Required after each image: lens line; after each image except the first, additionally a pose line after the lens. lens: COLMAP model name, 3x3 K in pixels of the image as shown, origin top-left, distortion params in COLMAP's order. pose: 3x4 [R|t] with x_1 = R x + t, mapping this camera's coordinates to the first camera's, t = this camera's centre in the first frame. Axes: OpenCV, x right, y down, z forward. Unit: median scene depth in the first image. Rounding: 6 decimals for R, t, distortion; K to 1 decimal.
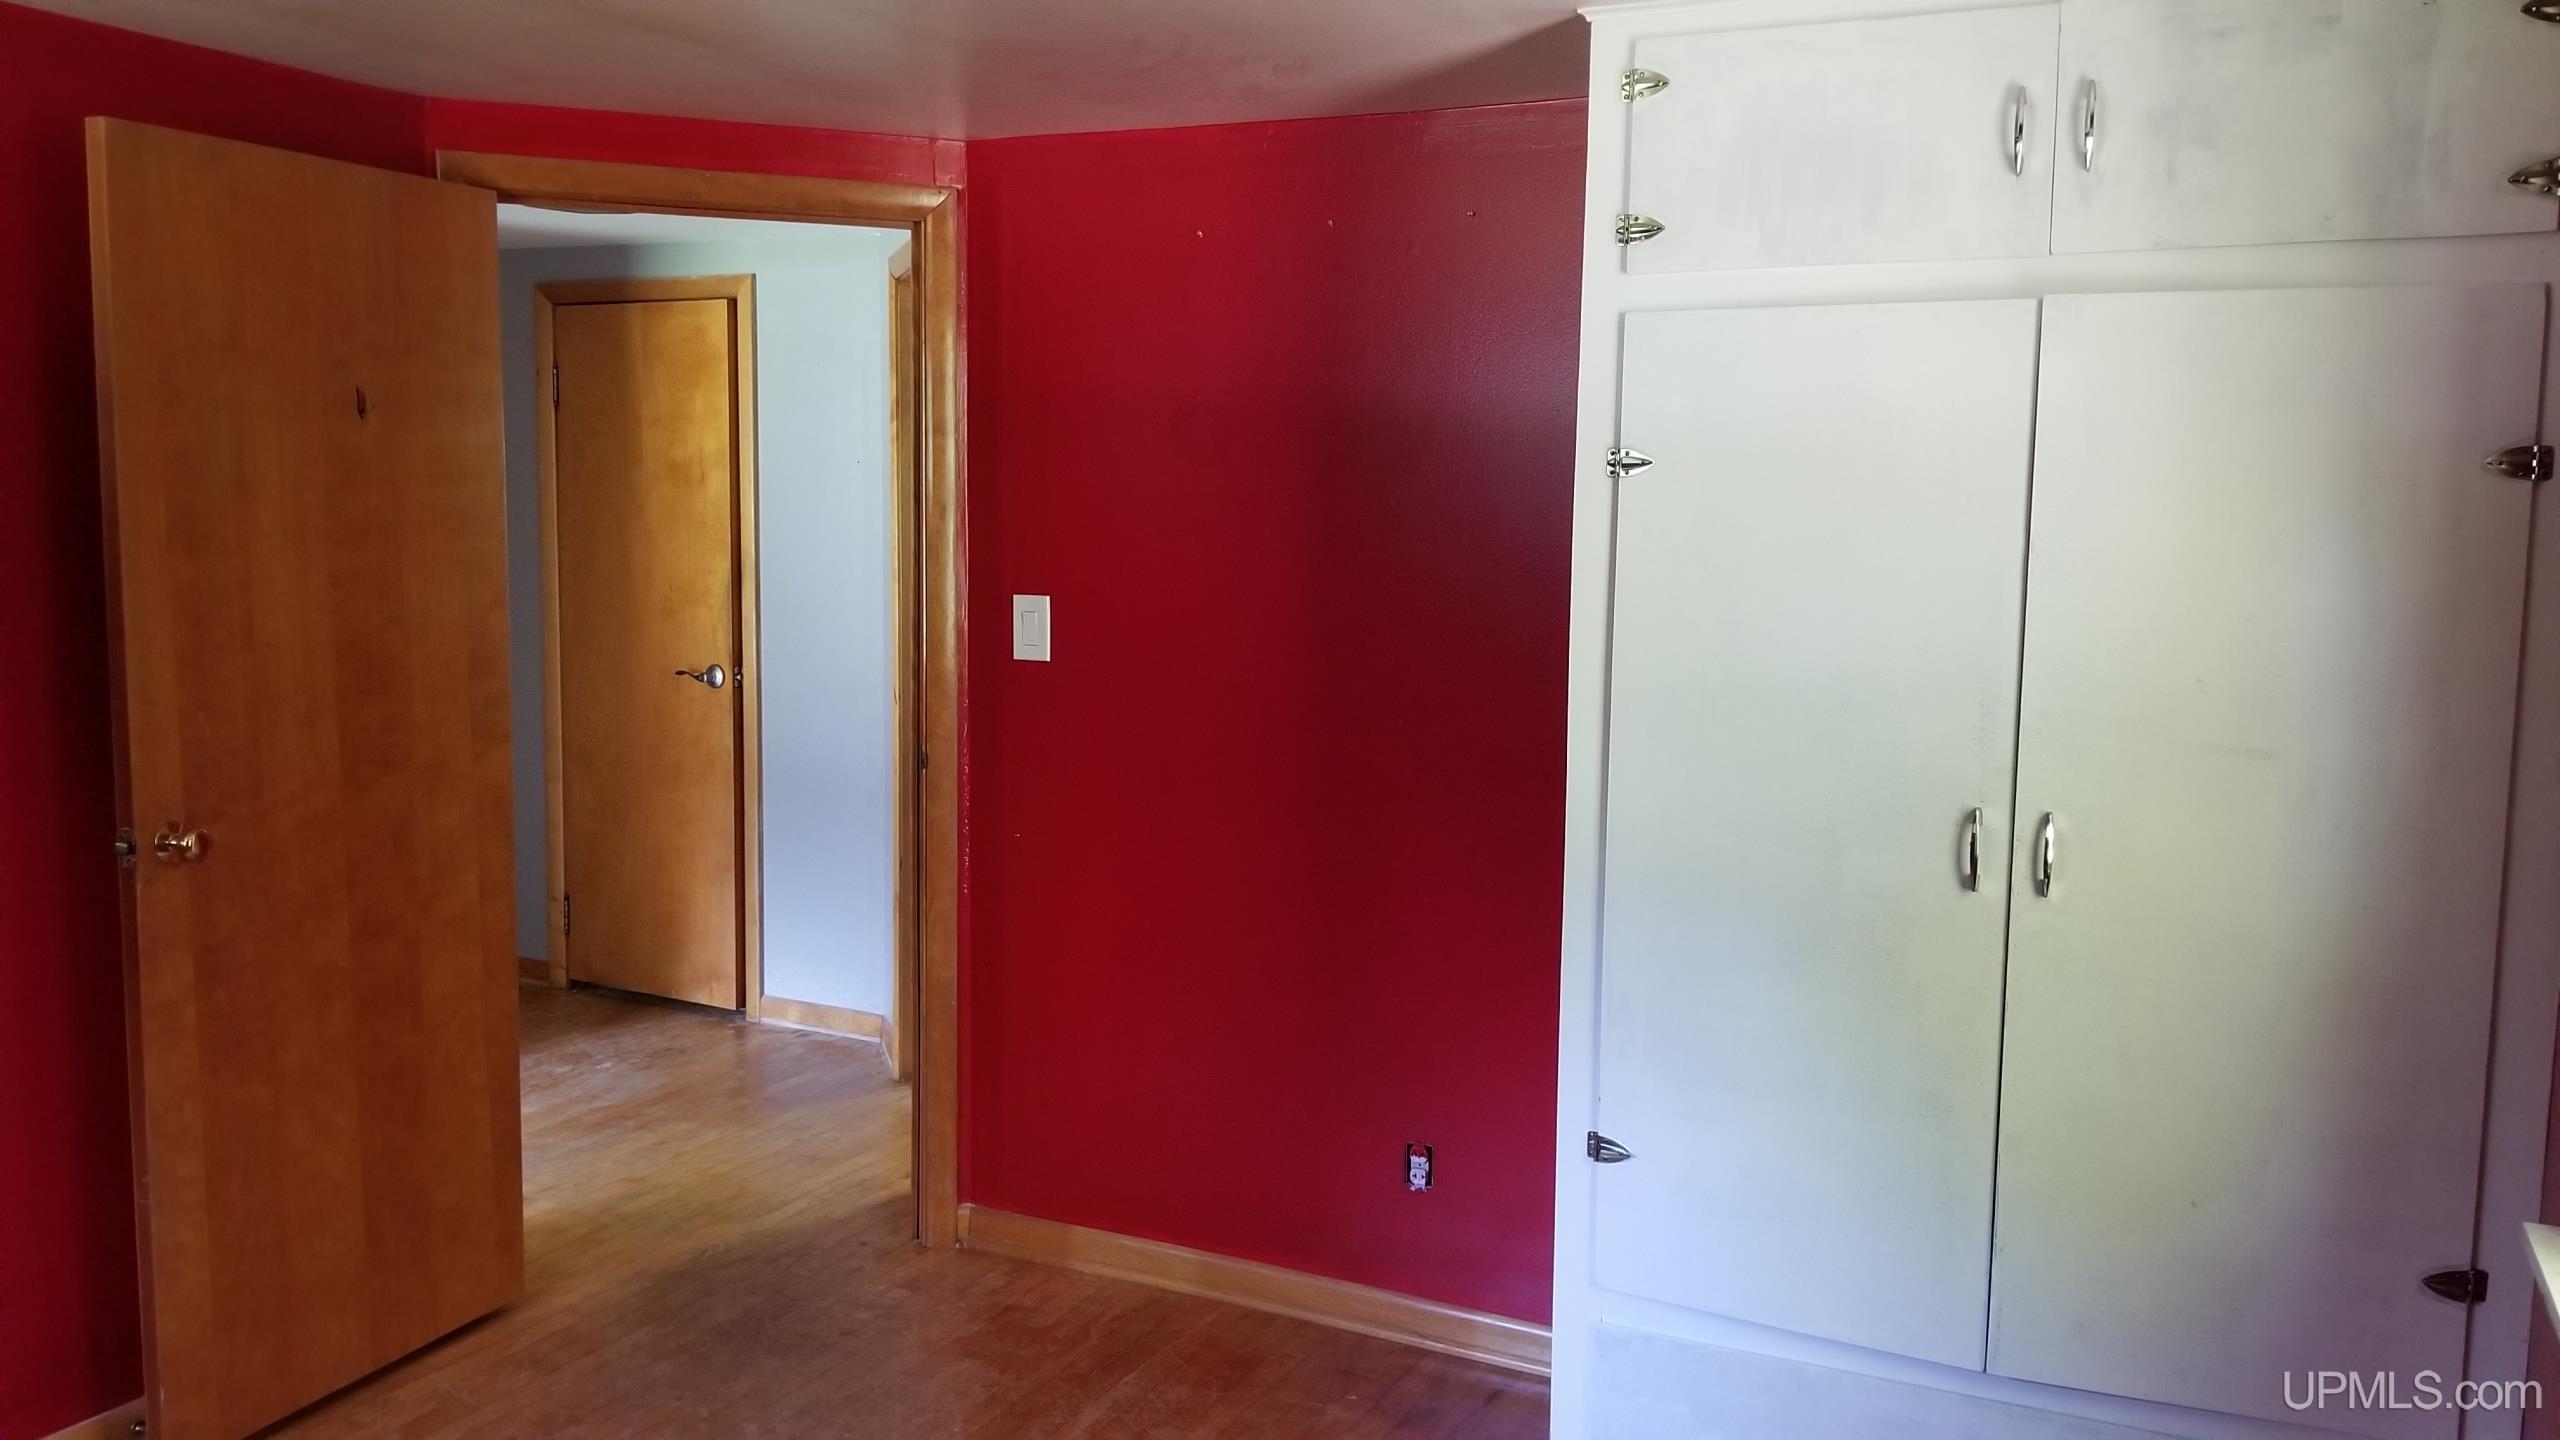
lens RADIAL K [[2003.3, 0, 1279.8], [0, 2003.3, 723.7], [0, 0, 1]] dist [0.099057, -0.173864]
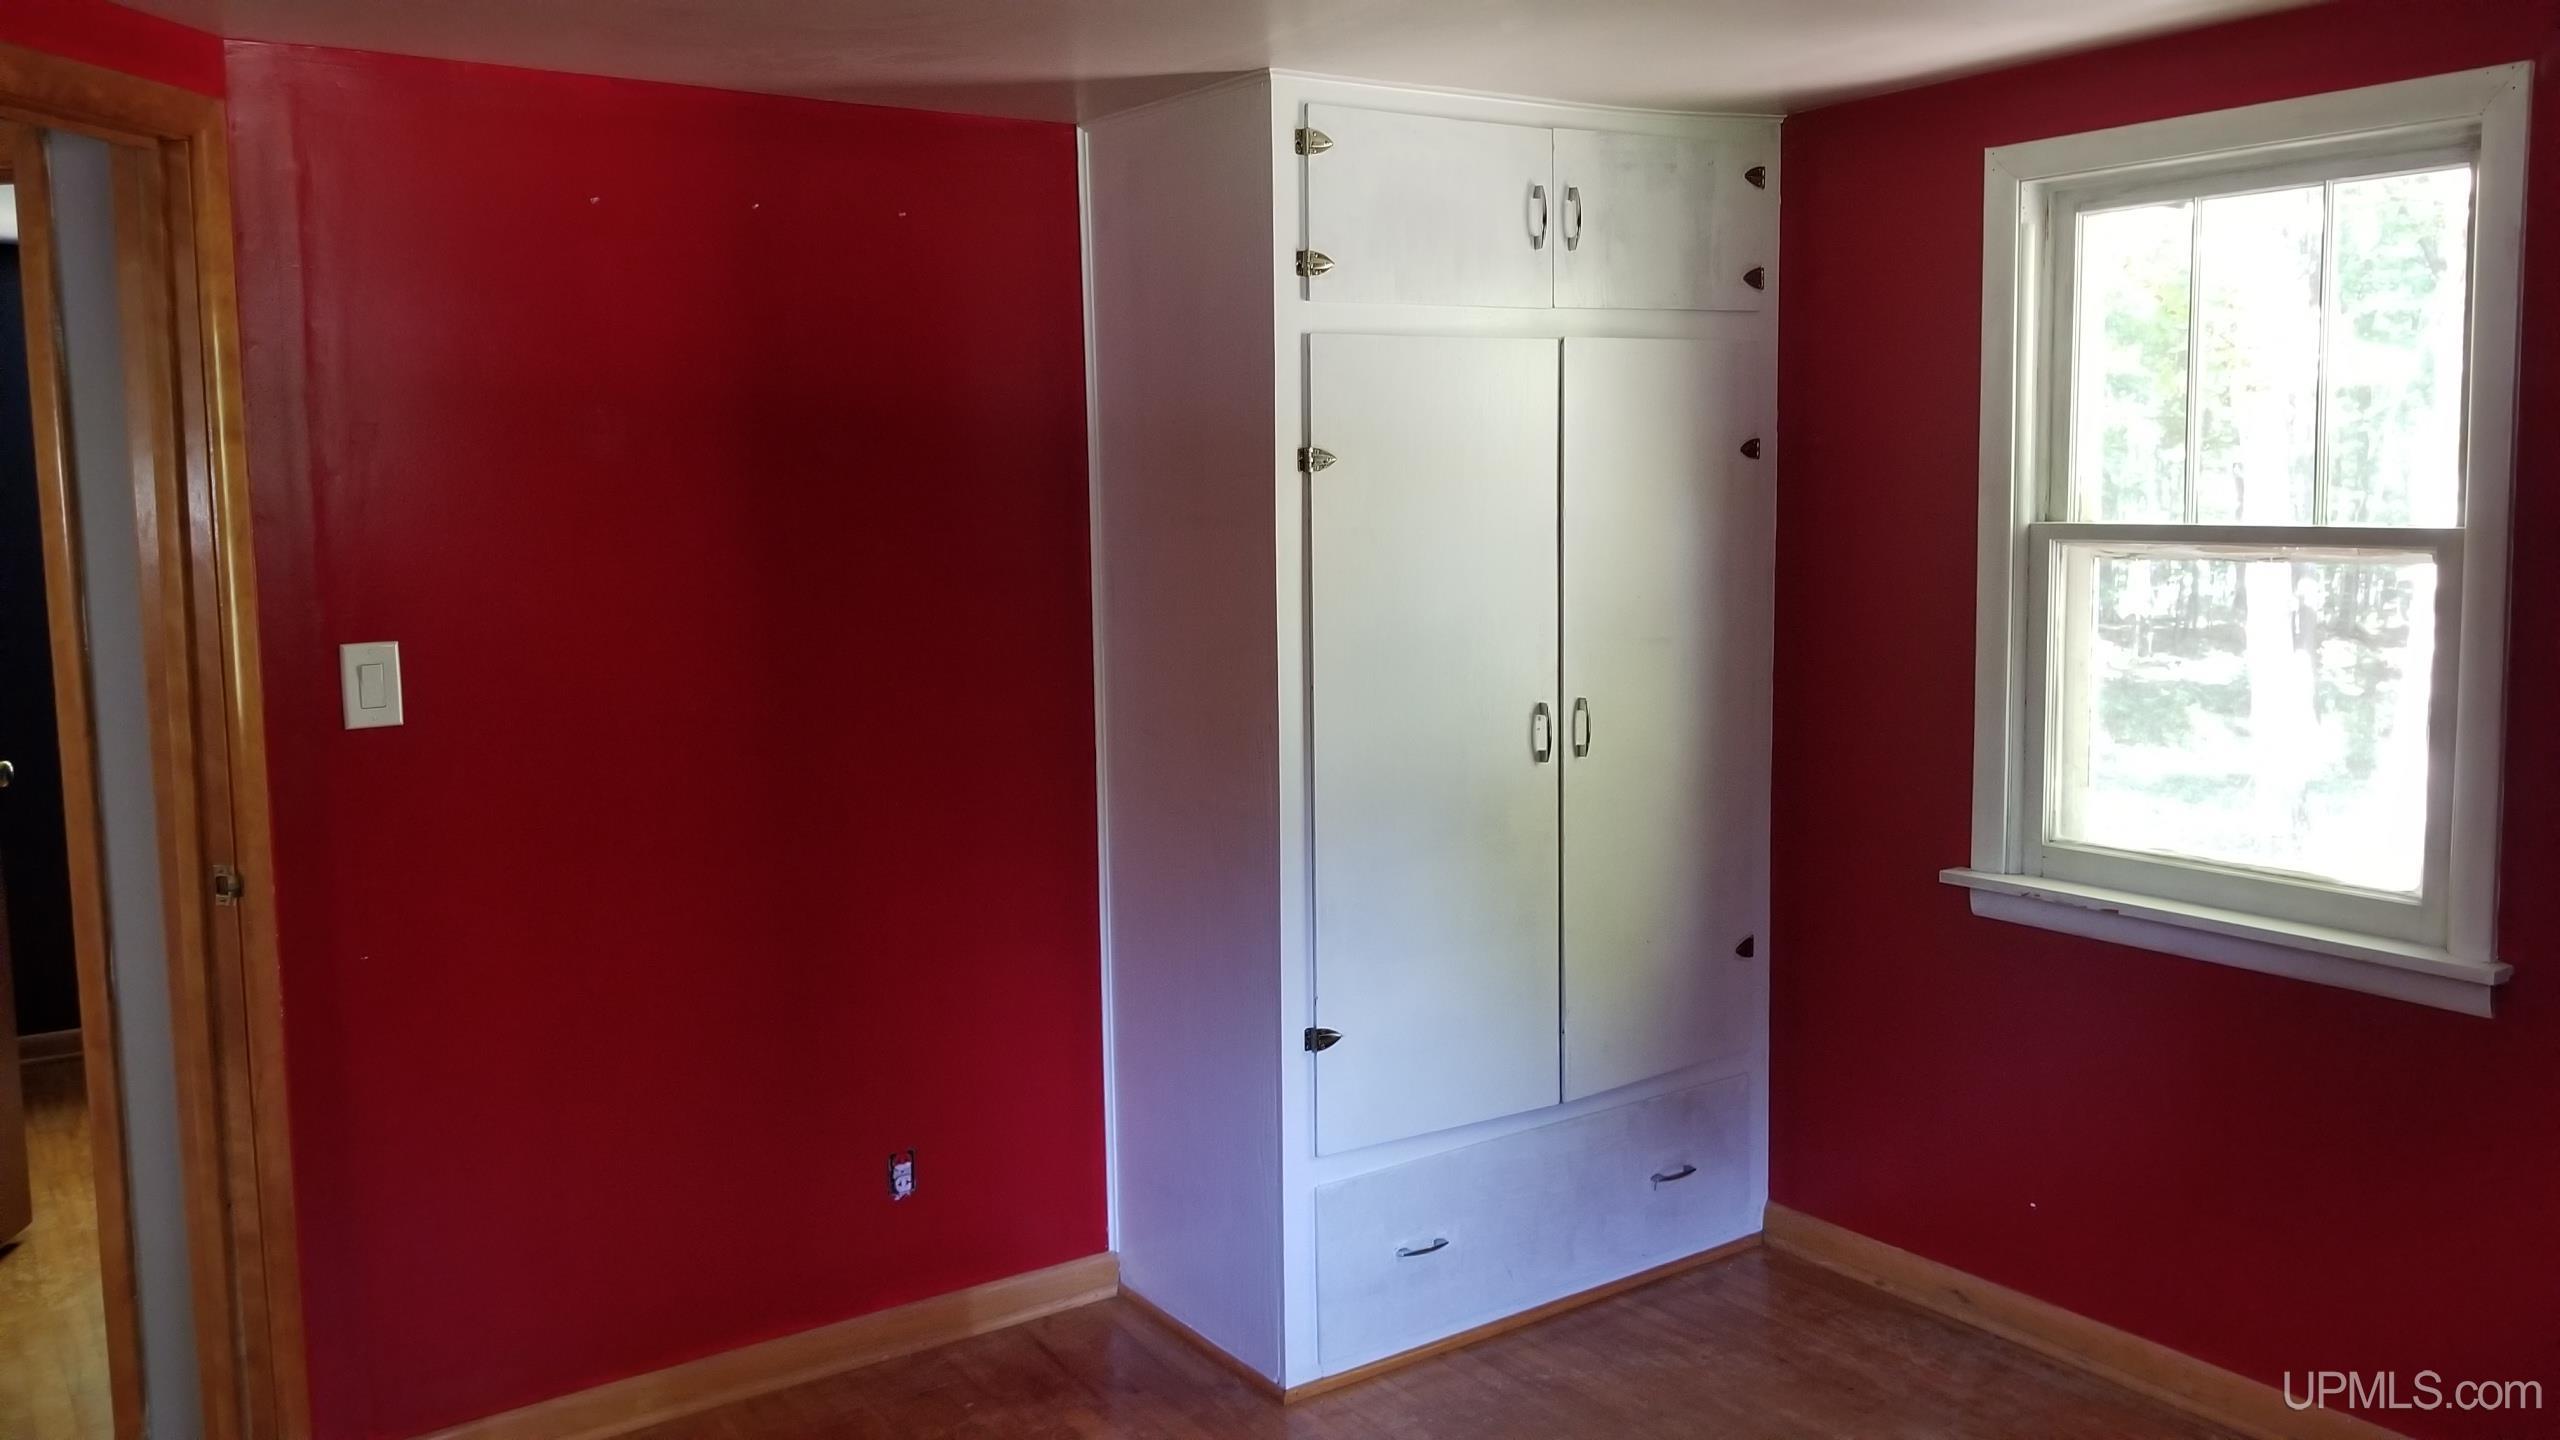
lens RADIAL K [[2003.3, 0, 1271.9], [0, 2003.3, 721.5], [0, 0, 1]] dist [0.099057, -0.173864]
pose [[0.495554, -0.129482, 0.858872, -0.881814], [0.125646, 0.989112, 0.076621, -0.070580], [-0.859441, 0.069944, 0.506427, 0.433346]]
